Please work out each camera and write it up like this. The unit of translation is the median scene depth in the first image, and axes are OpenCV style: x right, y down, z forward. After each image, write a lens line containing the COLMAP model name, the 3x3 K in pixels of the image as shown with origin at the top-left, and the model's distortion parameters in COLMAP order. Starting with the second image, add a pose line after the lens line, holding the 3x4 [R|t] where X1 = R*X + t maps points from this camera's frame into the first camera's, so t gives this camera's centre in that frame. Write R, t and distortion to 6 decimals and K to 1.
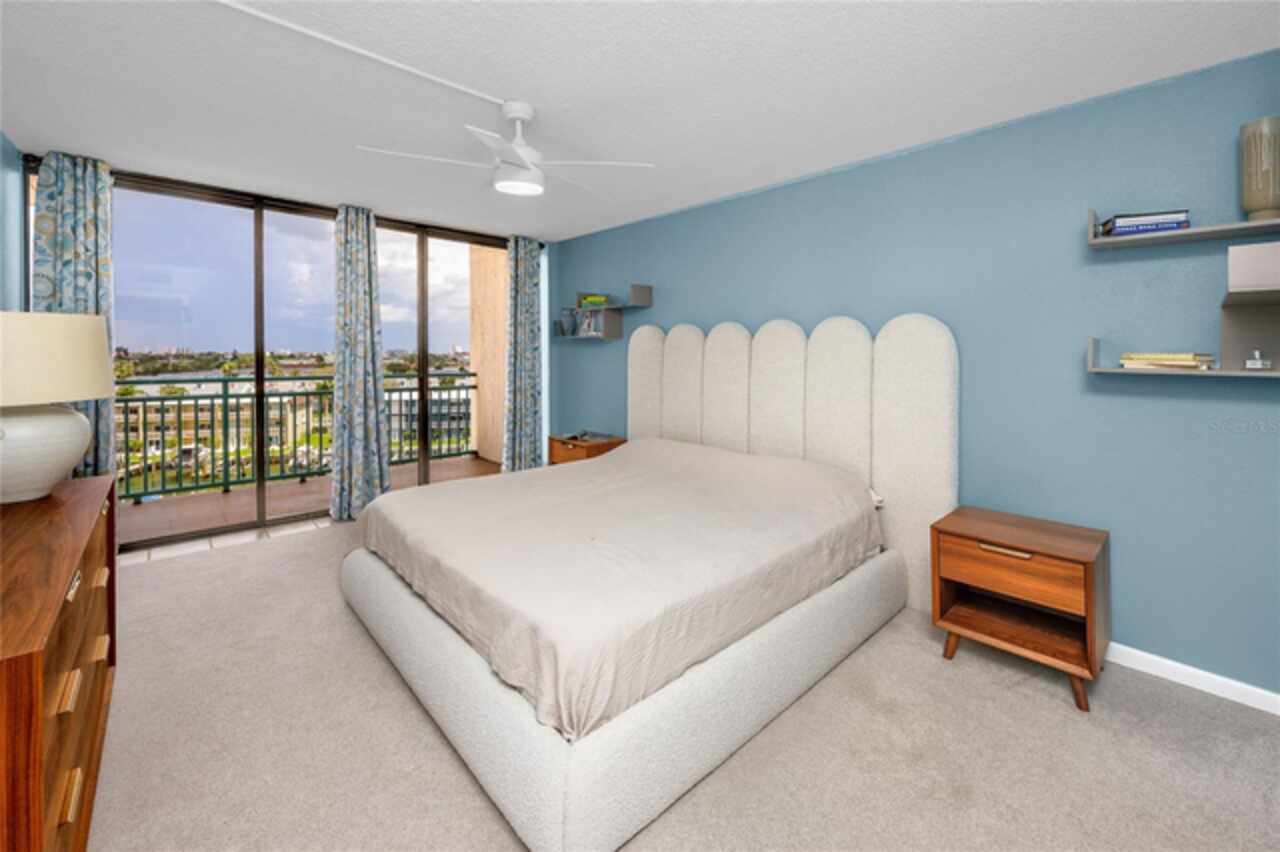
lens RADIAL K [[517.8, 0, 617.2], [0, 517.8, 408.7], [0, 0, 1]] dist [0.000980, 0.000255]
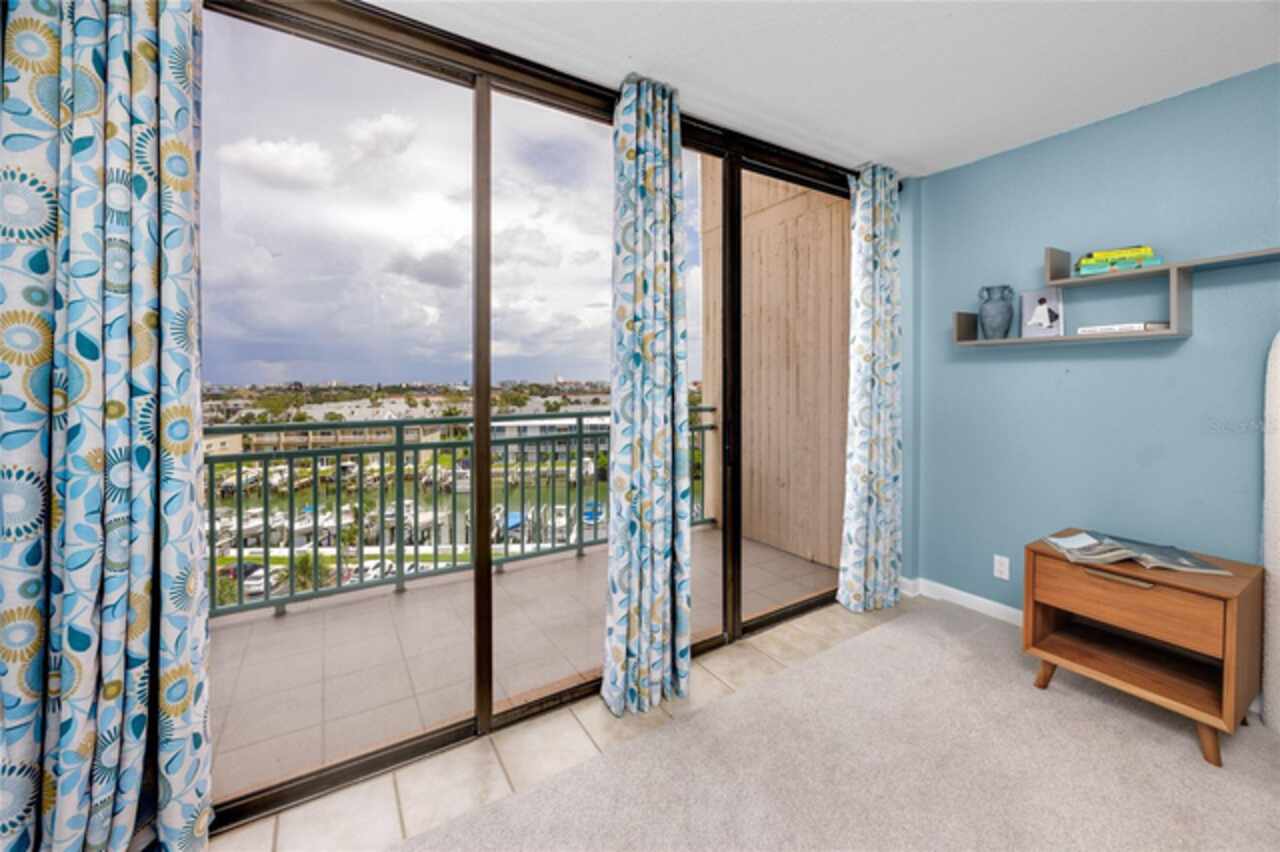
lens RADIAL K [[519.2, 0, 640.0], [0, 519.2, 426.0], [0, 0, 1]] dist [-0.000888, -0.000084]
pose [[0.994572, 0.031332, -0.099219, -0.466959], [-0.028495, 0.999147, 0.029882, -0.074681], [0.100071, -0.026893, 0.994617, 0.504659]]
